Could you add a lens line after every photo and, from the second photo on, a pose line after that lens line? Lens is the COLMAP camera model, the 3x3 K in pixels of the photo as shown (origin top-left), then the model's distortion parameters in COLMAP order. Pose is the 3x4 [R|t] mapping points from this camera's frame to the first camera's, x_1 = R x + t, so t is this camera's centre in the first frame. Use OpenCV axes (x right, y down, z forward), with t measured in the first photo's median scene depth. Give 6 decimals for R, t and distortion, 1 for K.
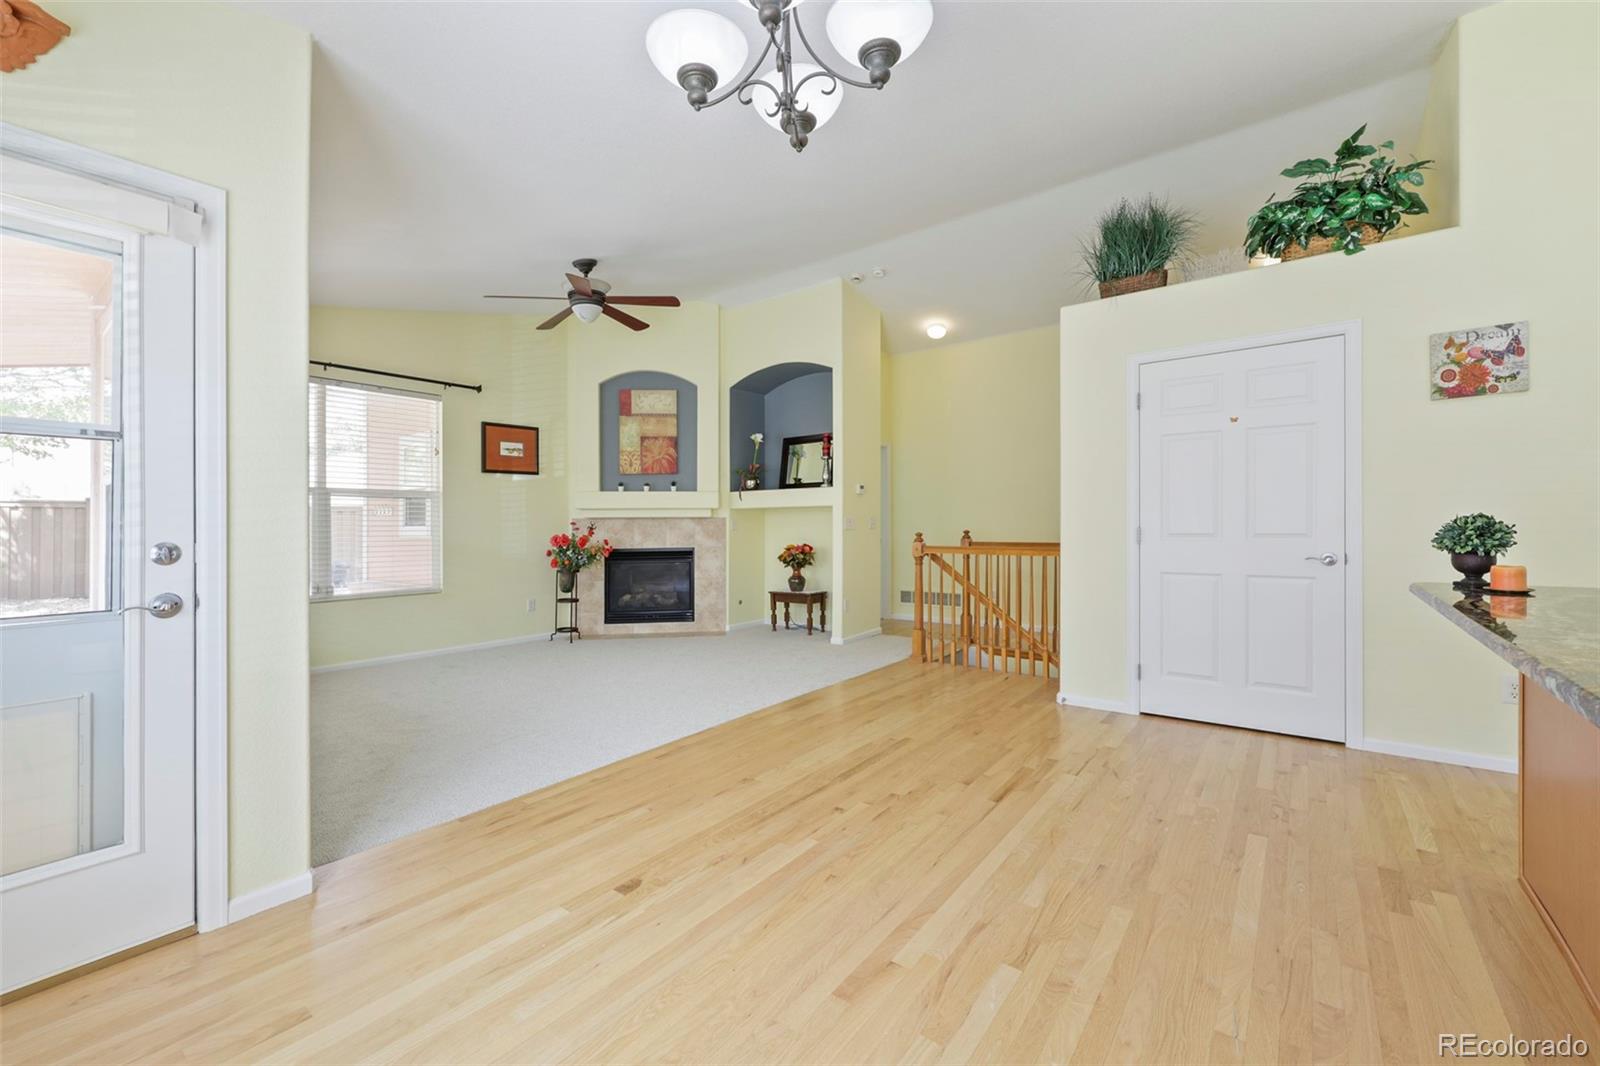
lens RADIAL K [[646.6, 0, 785.9], [0, 646.6, 527.3], [0, 0, 1]] dist [-0.001567, 0.000760]
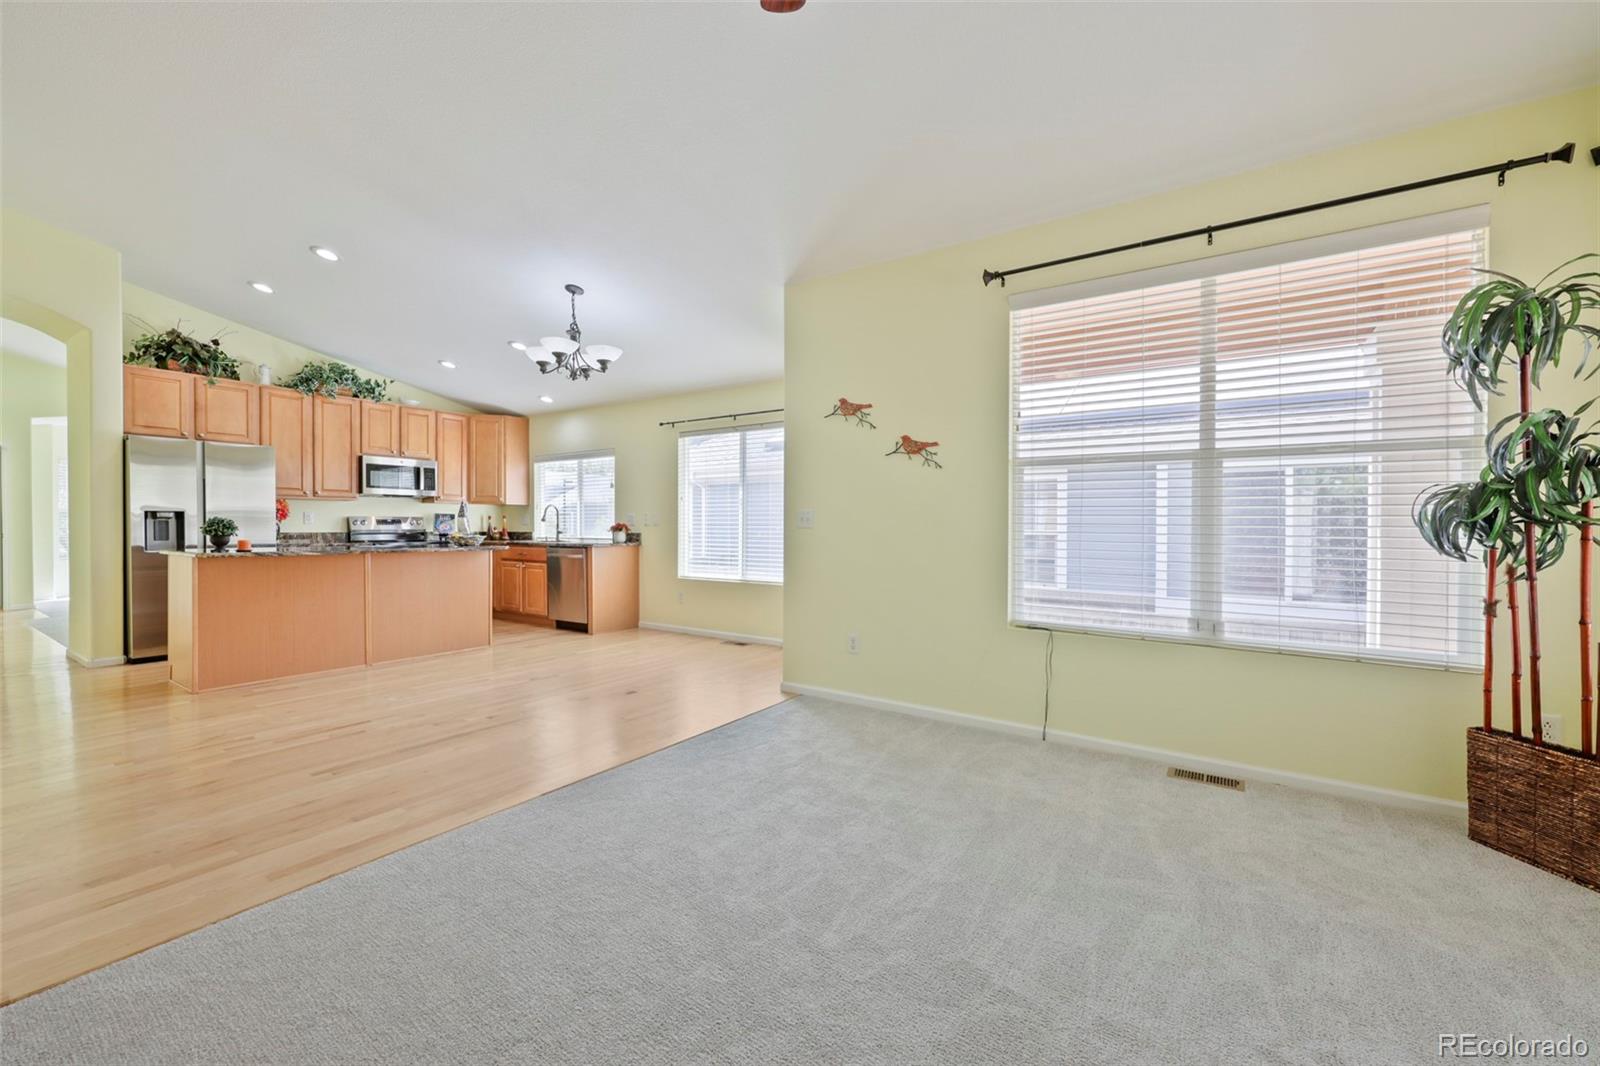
lens RADIAL K [[646.6, 0, 797.8], [0, 646.6, 532.8], [0, 0, 1]] dist [-0.001567, 0.000760]
pose [[-0.997689, 0.006706, -0.067611, -0.206626], [0.005407, 0.999798, 0.019379, 0.000011], [0.067727, 0.018969, -0.997524, 1.009809]]
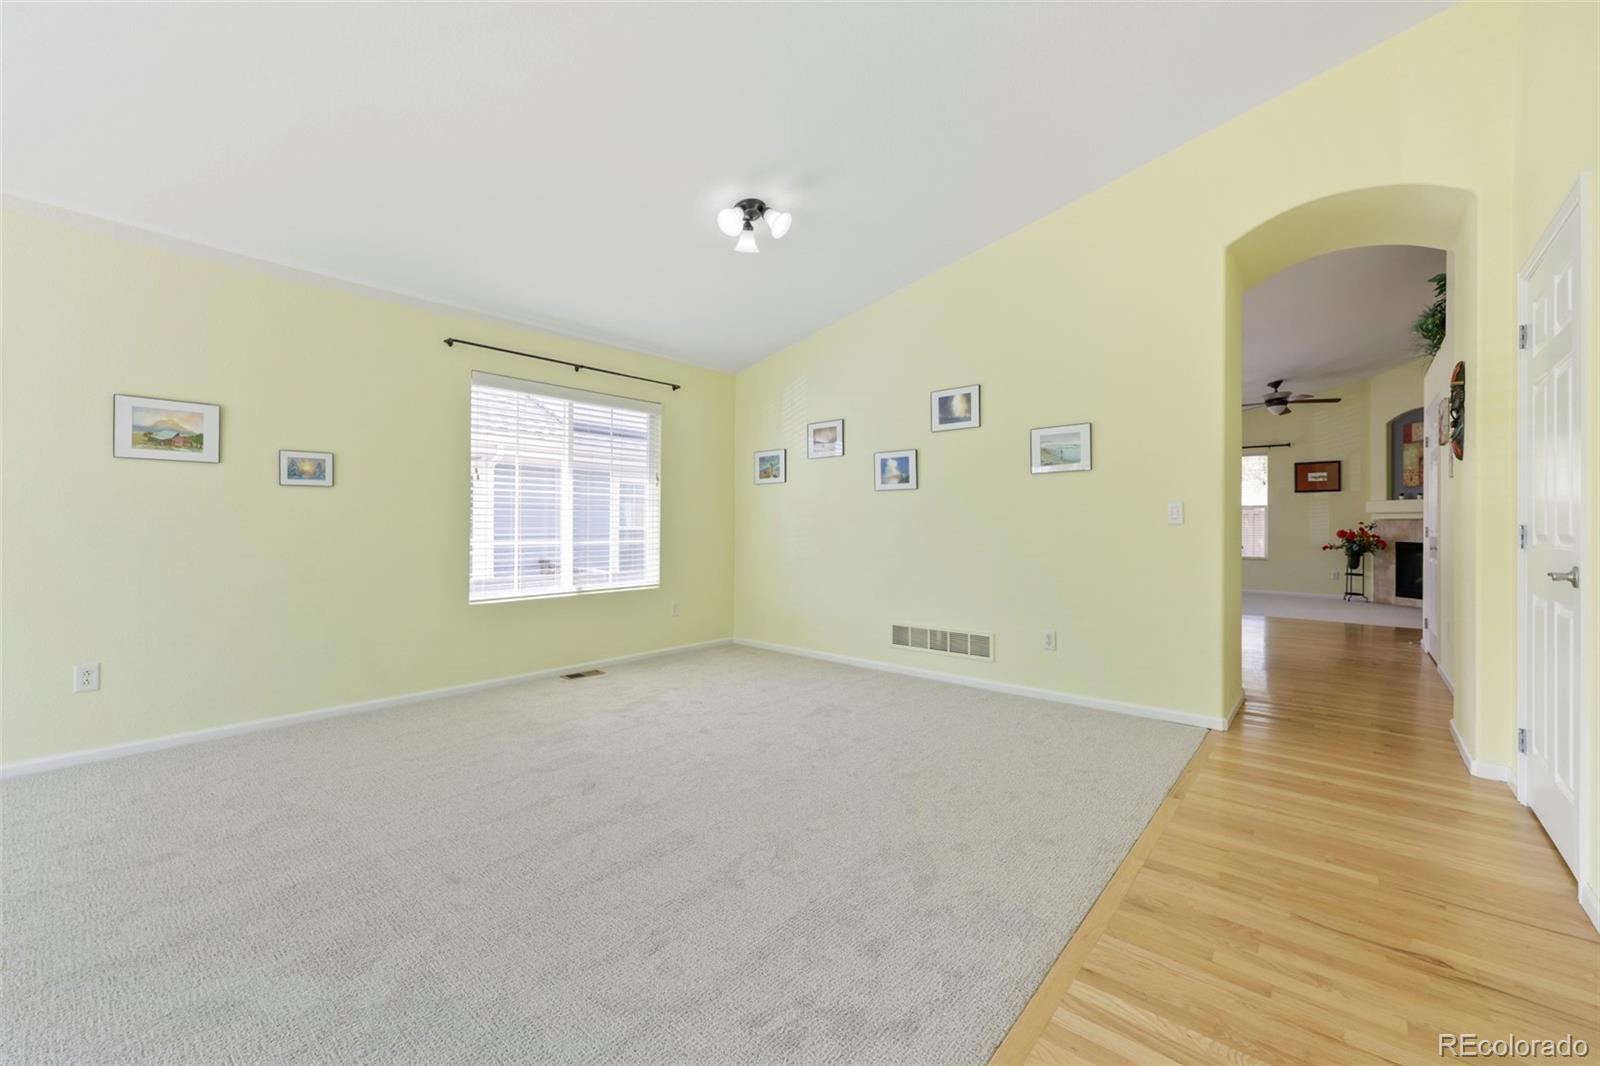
lens RADIAL K [[646.6, 0, 794.9], [0, 646.6, 524.2], [0, 0, 1]] dist [-0.001567, 0.000760]
pose [[-0.035816, 0.010632, -0.999302, 1.258013], [-0.014225, 0.999837, 0.011148, -0.001393], [0.999257, 0.014614, -0.035659, -0.247734]]
